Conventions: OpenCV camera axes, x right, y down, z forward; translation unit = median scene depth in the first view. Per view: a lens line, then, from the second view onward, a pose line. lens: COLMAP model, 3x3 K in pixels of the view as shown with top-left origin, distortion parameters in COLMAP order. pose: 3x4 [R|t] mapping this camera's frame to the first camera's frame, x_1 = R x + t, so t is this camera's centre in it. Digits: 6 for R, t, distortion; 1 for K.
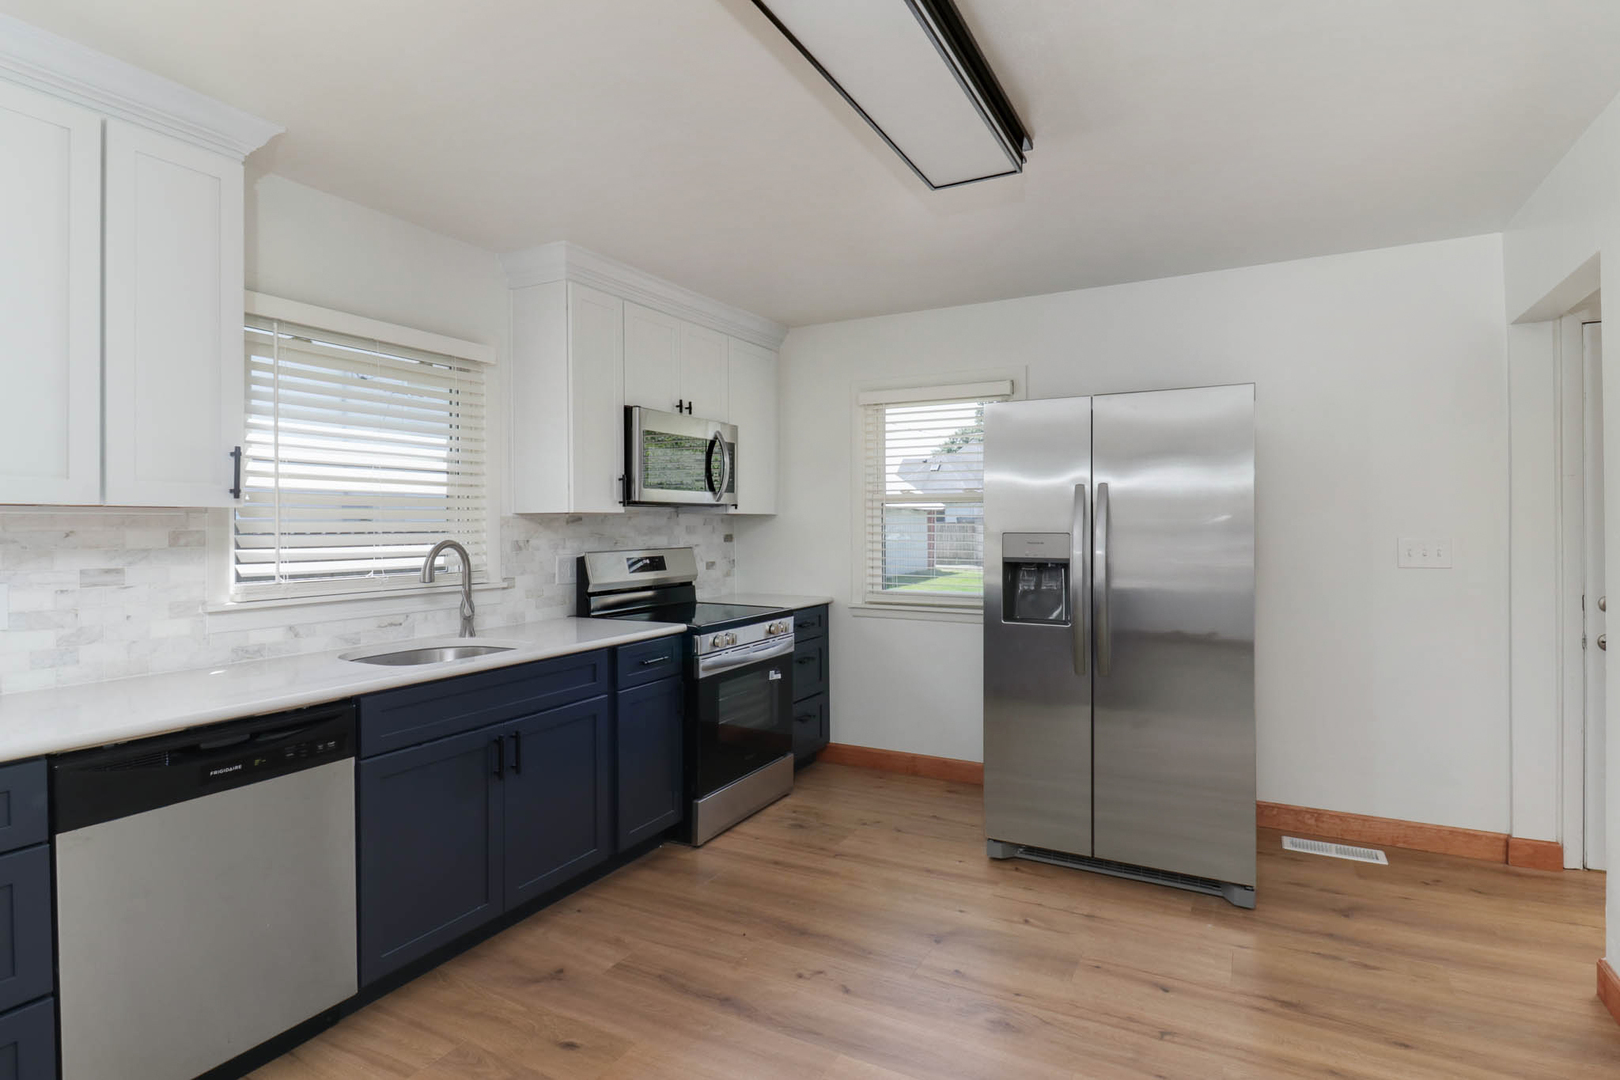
lens RADIAL K [[789.2, 0, 820.2], [0, 789.2, 519.1], [0, 0, 1]] dist [0.000031, -0.001388]
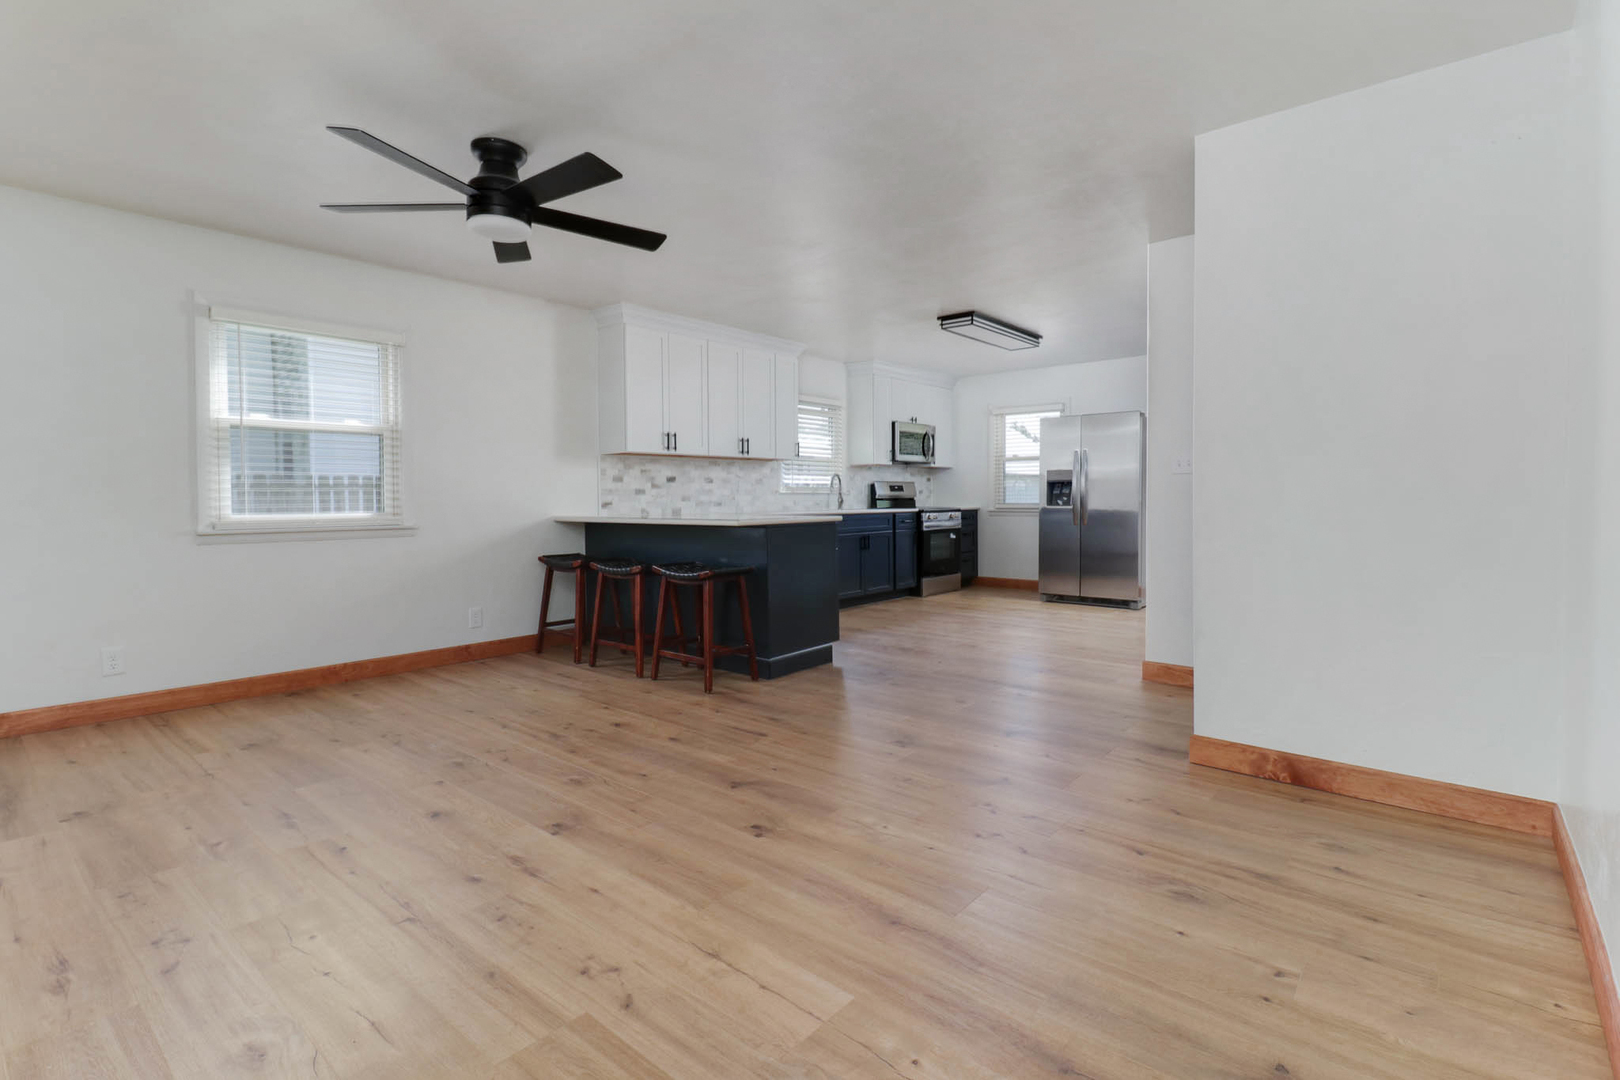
lens RADIAL K [[765.0, 0, 819.2], [0, 765.0, 518.4], [0, 0, 1]] dist [0.017853, -0.014346]
pose [[0.979063, 0.002963, -0.203535, 0.017946], [0.003275, 0.999535, 0.030307, 0.092335], [0.203530, -0.030339, 0.978599, -1.501949]]
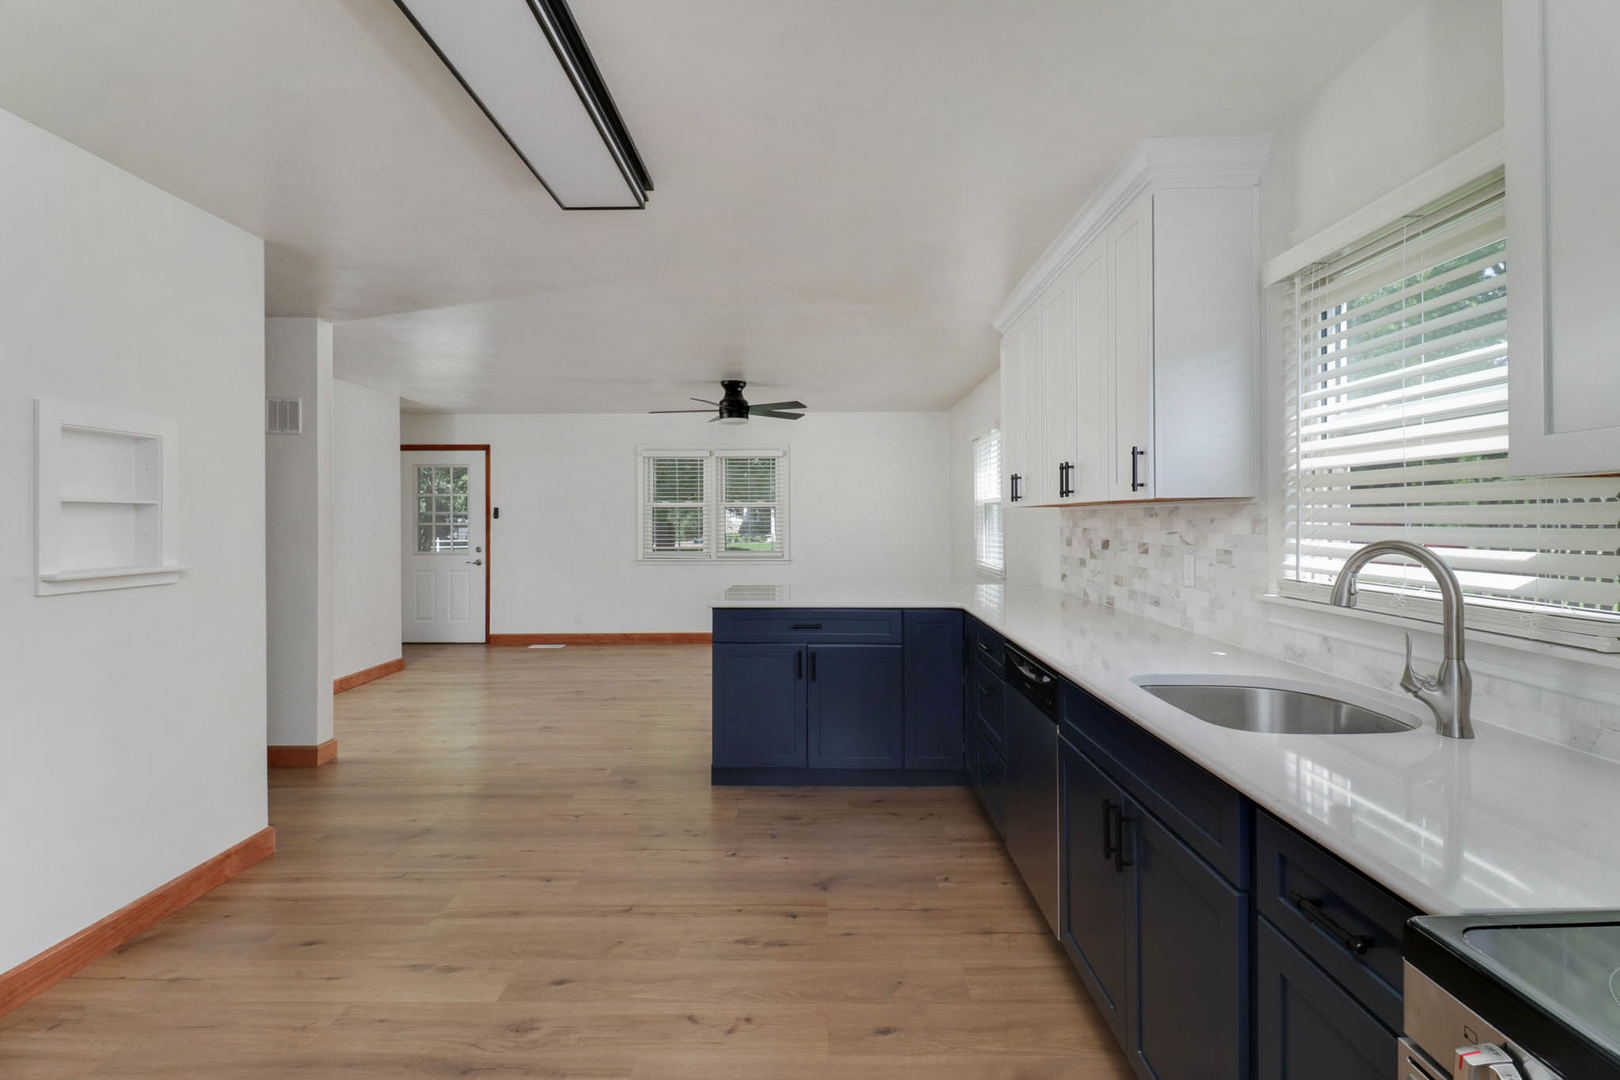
lens RADIAL K [[765.0, 0, 819.2], [0, 765.0, 518.4], [0, 0, 1]] dist [0.017853, -0.014346]
pose [[-0.878219, 0.009567, -0.478163, 0.155242], [0.012417, 0.999919, -0.002800, 0.007365], [0.478097, -0.008396, -0.878267, 1.215896]]
